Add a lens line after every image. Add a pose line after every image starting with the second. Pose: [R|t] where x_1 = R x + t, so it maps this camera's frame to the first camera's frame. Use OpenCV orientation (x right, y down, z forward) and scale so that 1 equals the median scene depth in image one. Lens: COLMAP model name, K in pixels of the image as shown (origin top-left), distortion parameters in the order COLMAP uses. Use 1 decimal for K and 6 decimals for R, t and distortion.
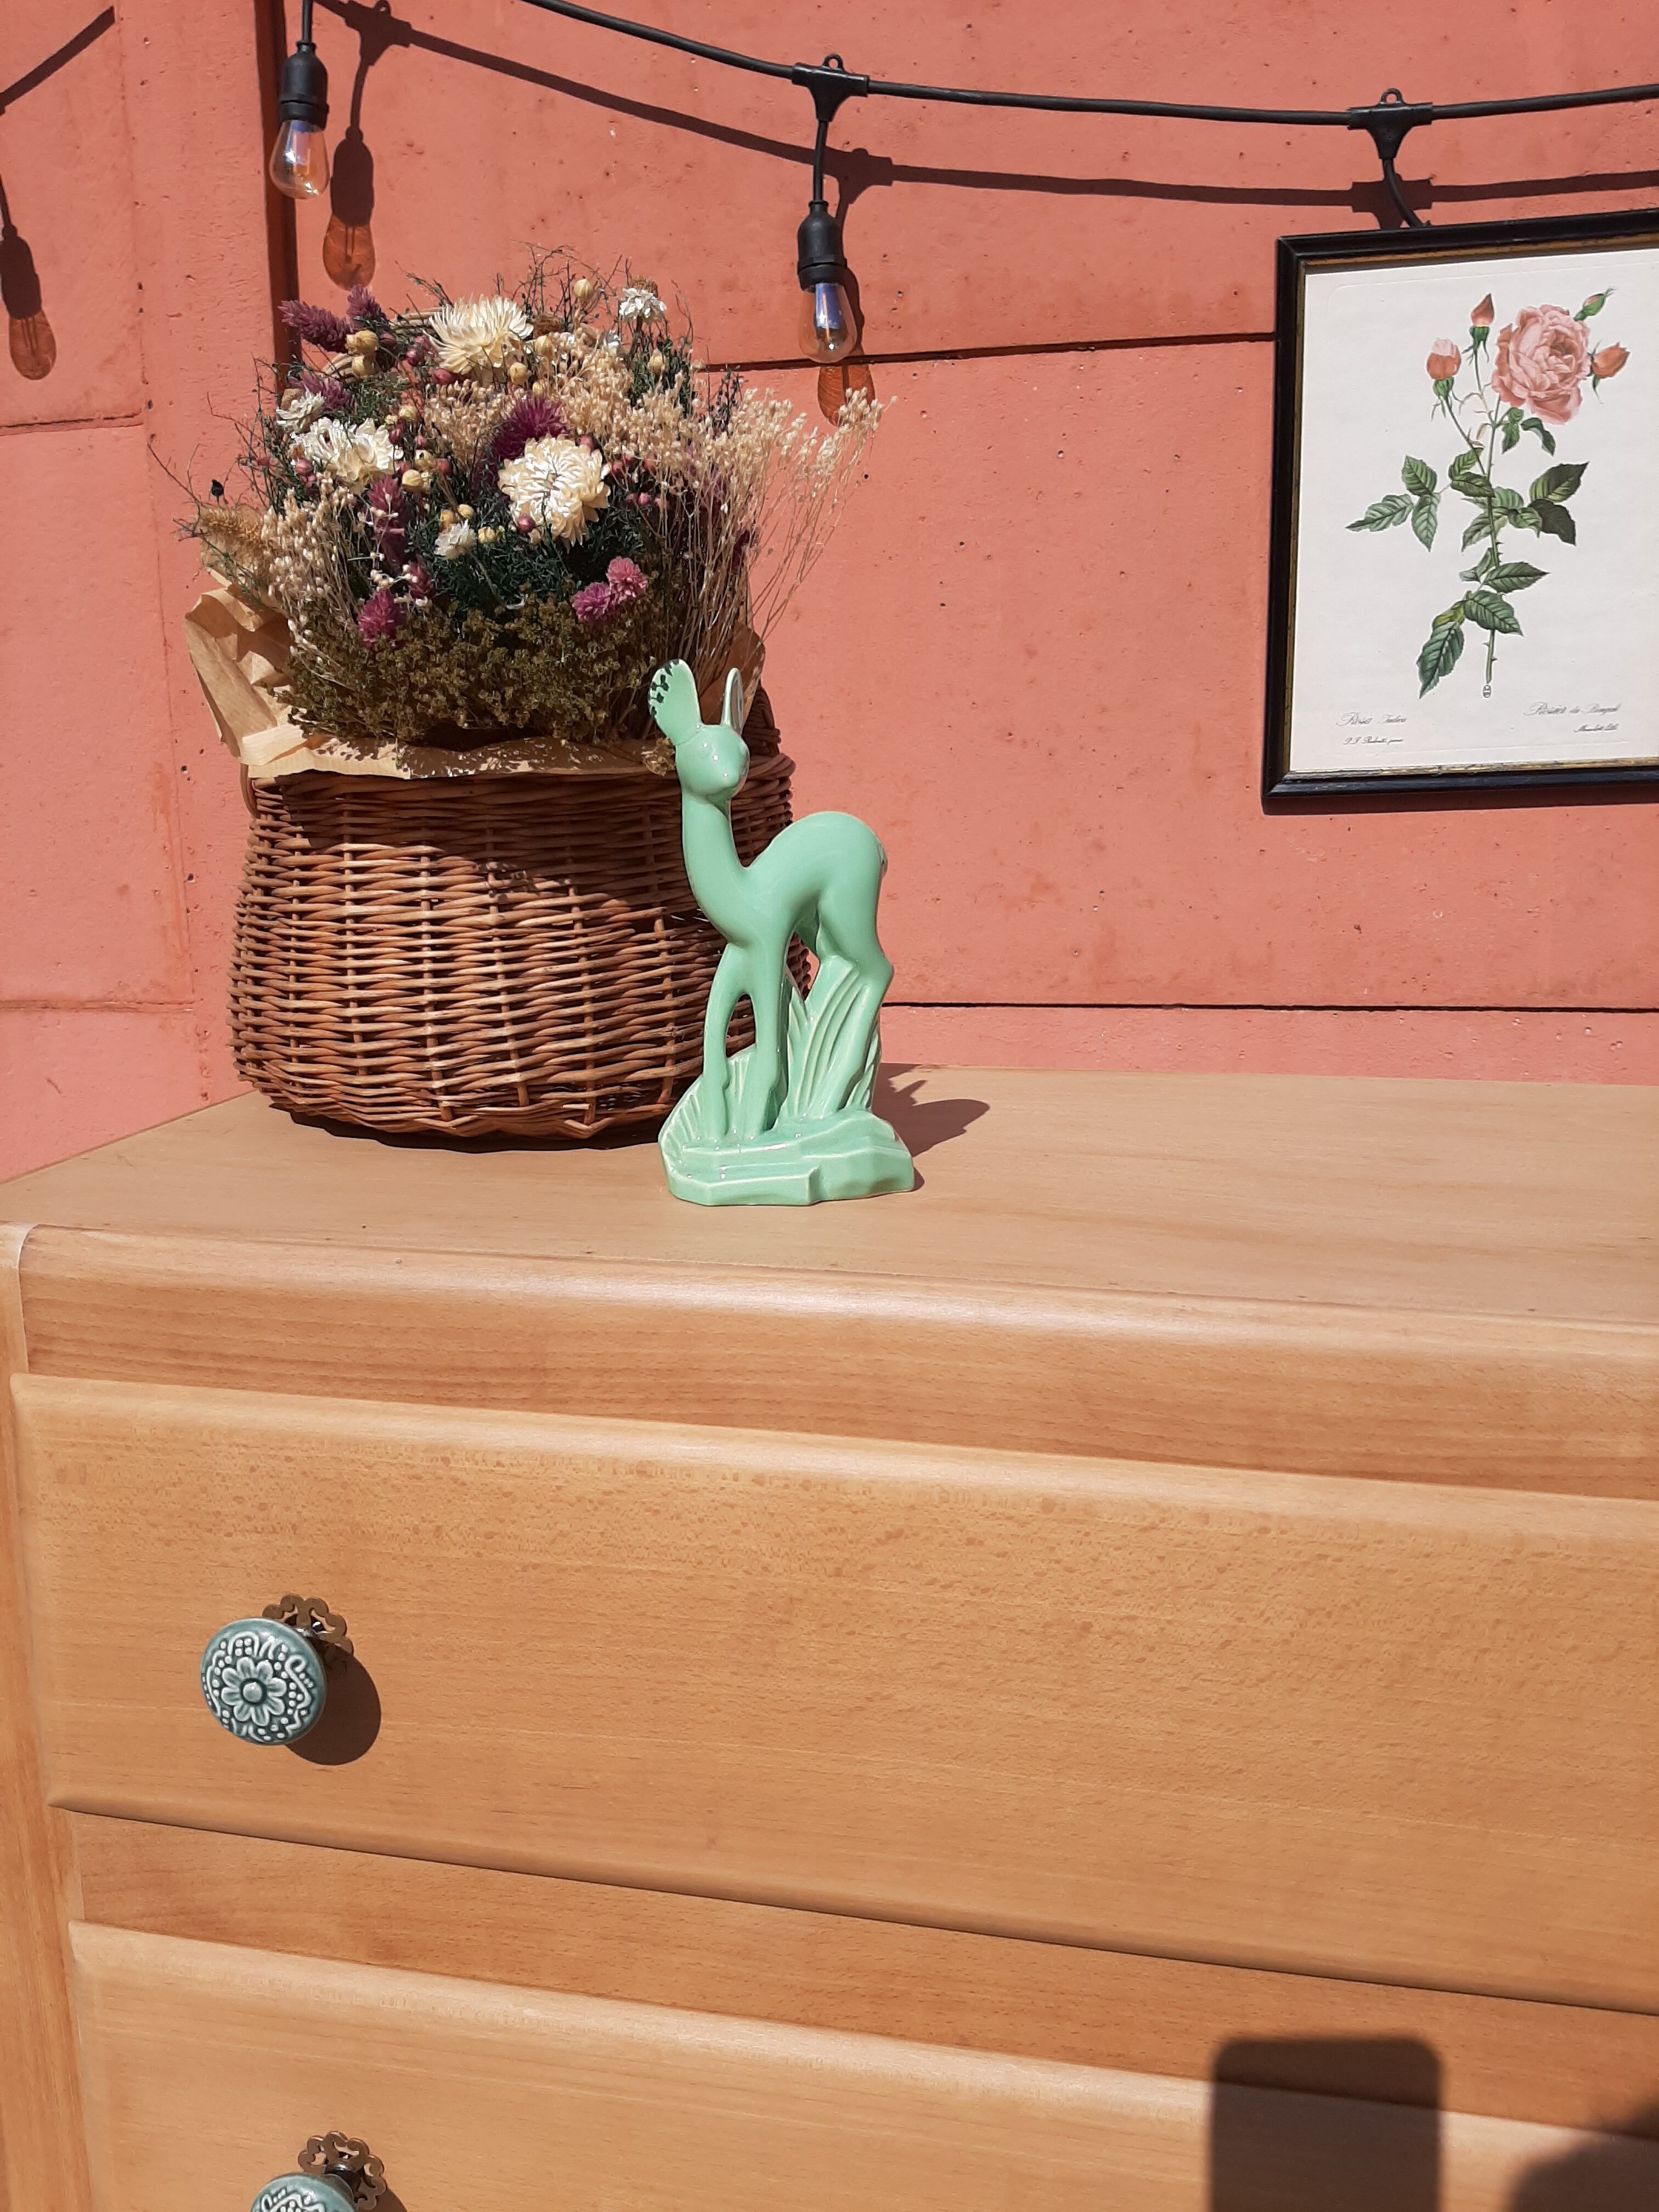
lens RADIAL K [[1705.0, 0, 818.7], [0, 1705.0, 1111.4], [0, 0, 1]] dist [0.052301, -0.117385]
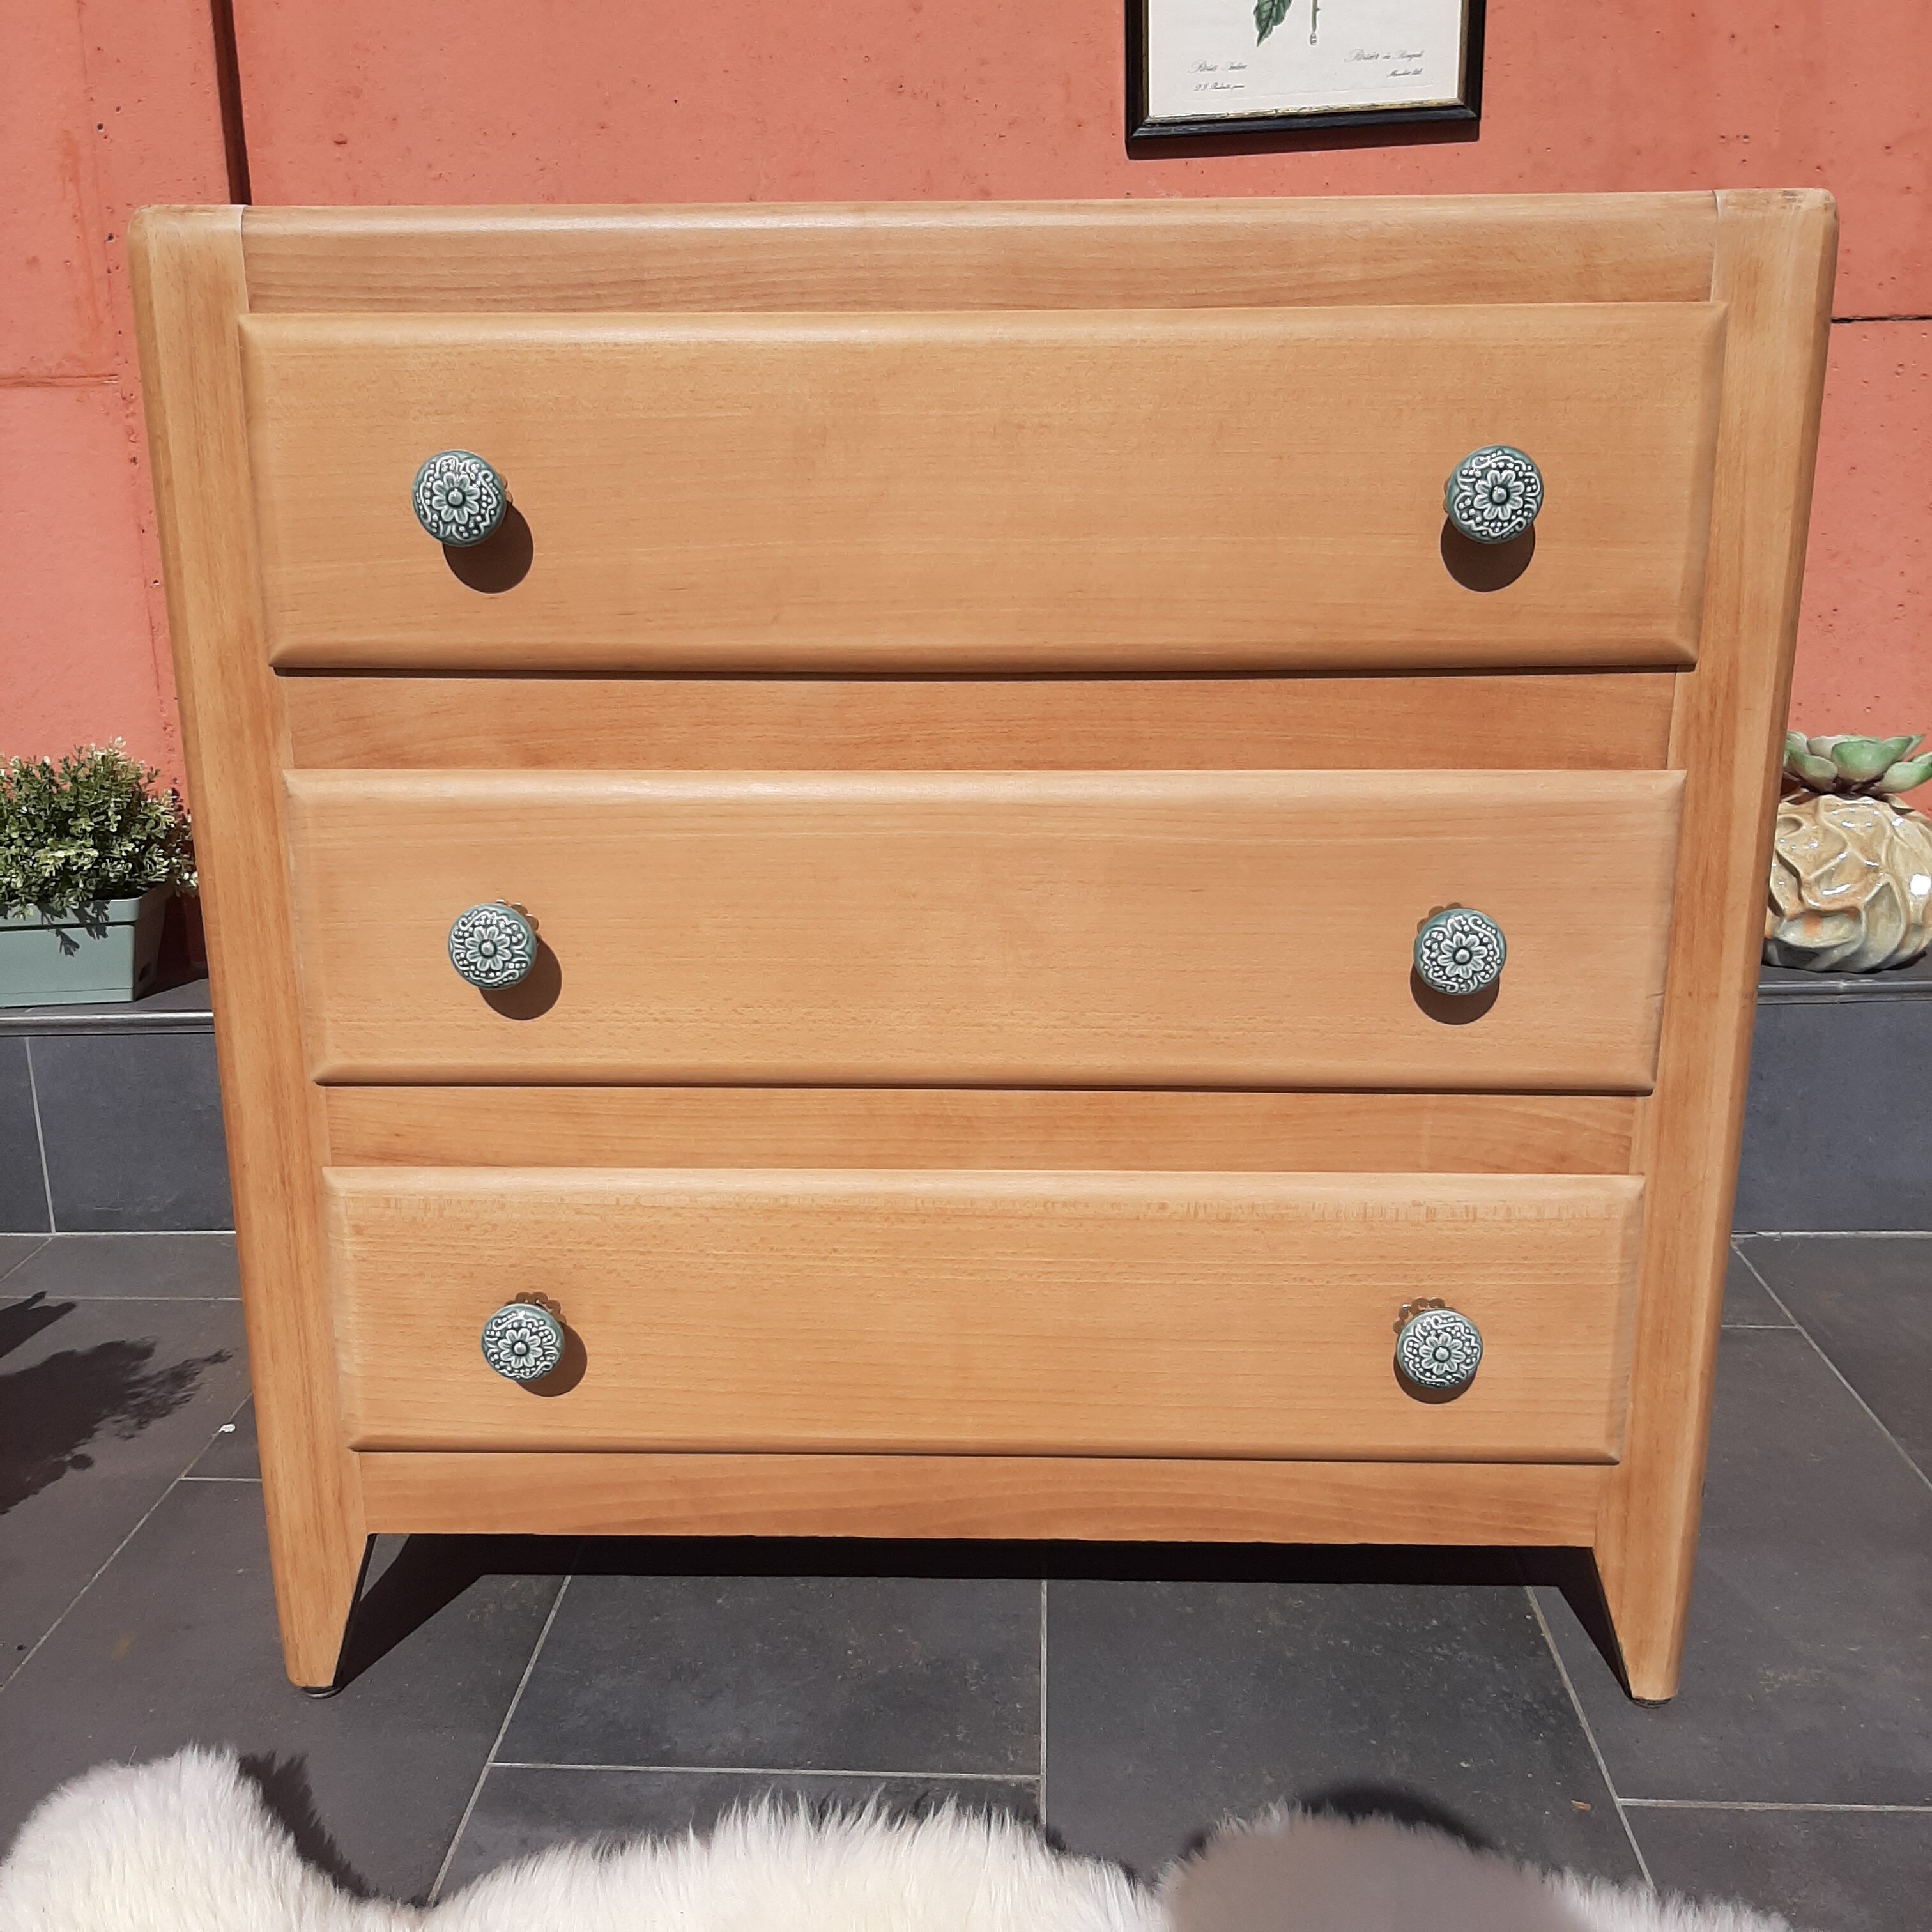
lens RADIAL K [[1949.1, 0, 943.4], [0, 1949.1, 958.5], [0, 0, 1]] dist [0.054193, -0.119559]
pose [[0.987998, -0.051035, 0.145794, -0.166808], [0.040260, 0.996301, 0.075923, 0.558387], [-0.149129, -0.069143, 0.986397, -0.647093]]
